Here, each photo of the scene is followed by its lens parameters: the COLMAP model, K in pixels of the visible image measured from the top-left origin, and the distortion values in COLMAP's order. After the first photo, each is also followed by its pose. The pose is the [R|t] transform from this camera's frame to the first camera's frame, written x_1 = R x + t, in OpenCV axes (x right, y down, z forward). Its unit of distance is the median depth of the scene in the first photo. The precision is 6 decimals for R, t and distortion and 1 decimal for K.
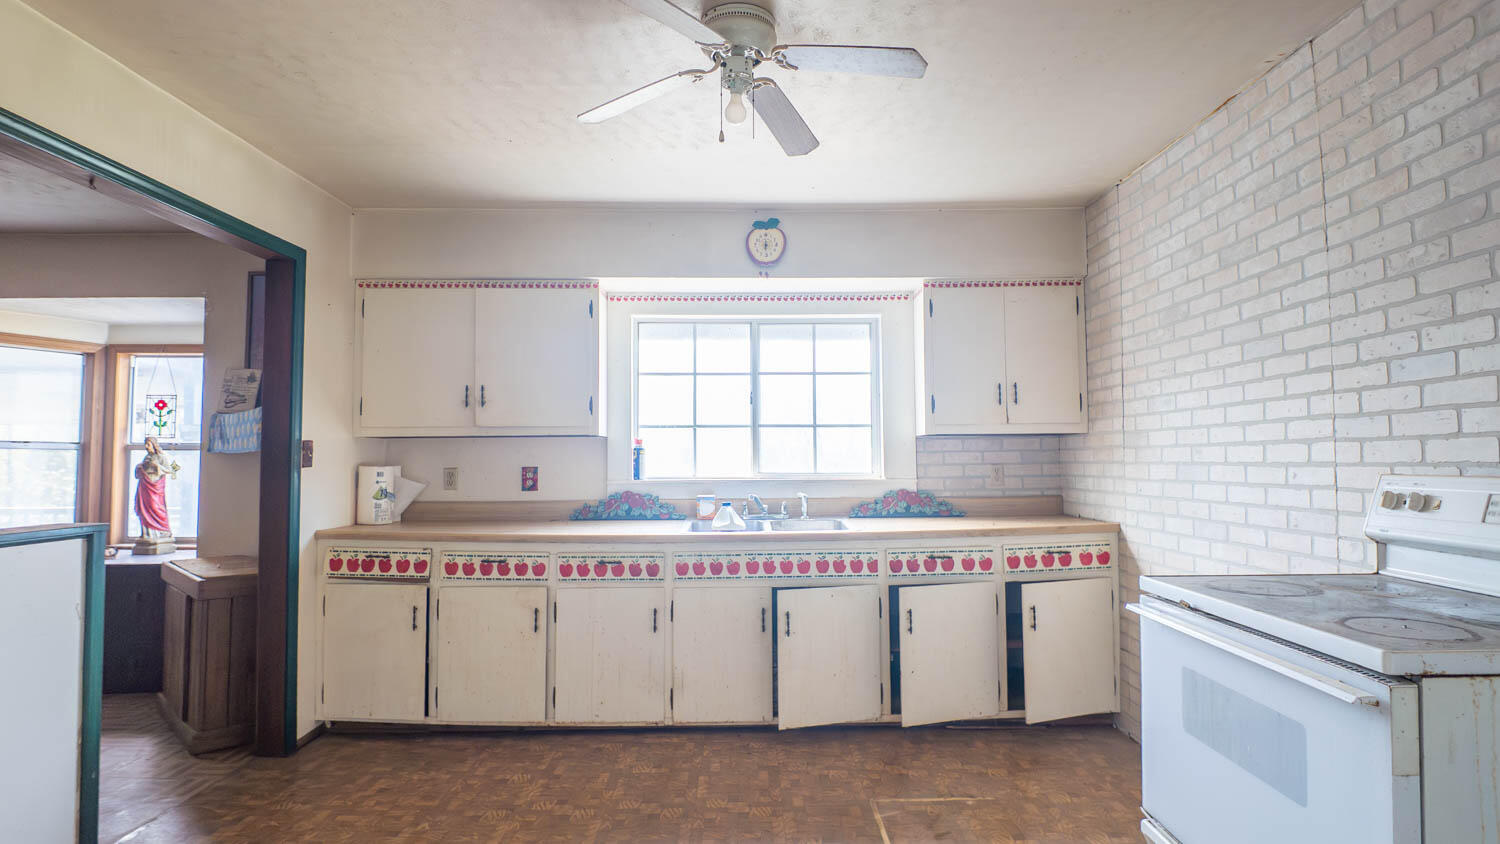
lens RADIAL K [[798.9, 0, 751.2], [0, 798.9, 422.4], [0, 0, 1]] dist [0.033457, -0.007005]
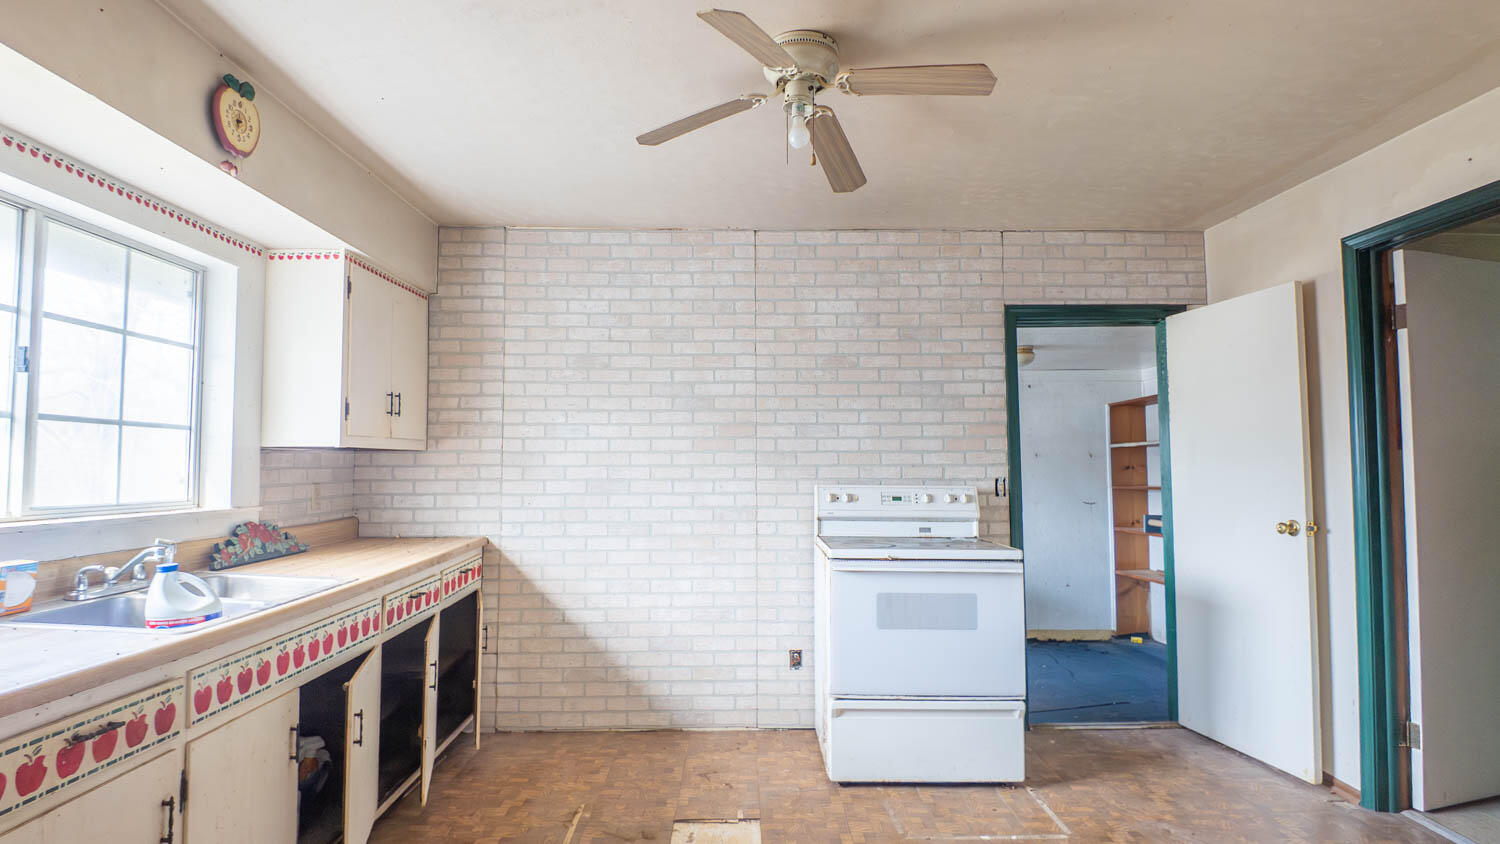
lens RADIAL K [[798.9, 0, 748.0], [0, 798.9, 425.2], [0, 0, 1]] dist [0.033457, -0.007005]
pose [[-0.029250, 0.056385, 0.997981, -0.774375], [-0.046390, 0.997255, -0.057703, 0.027345], [-0.998495, -0.047984, -0.026554, 0.837064]]
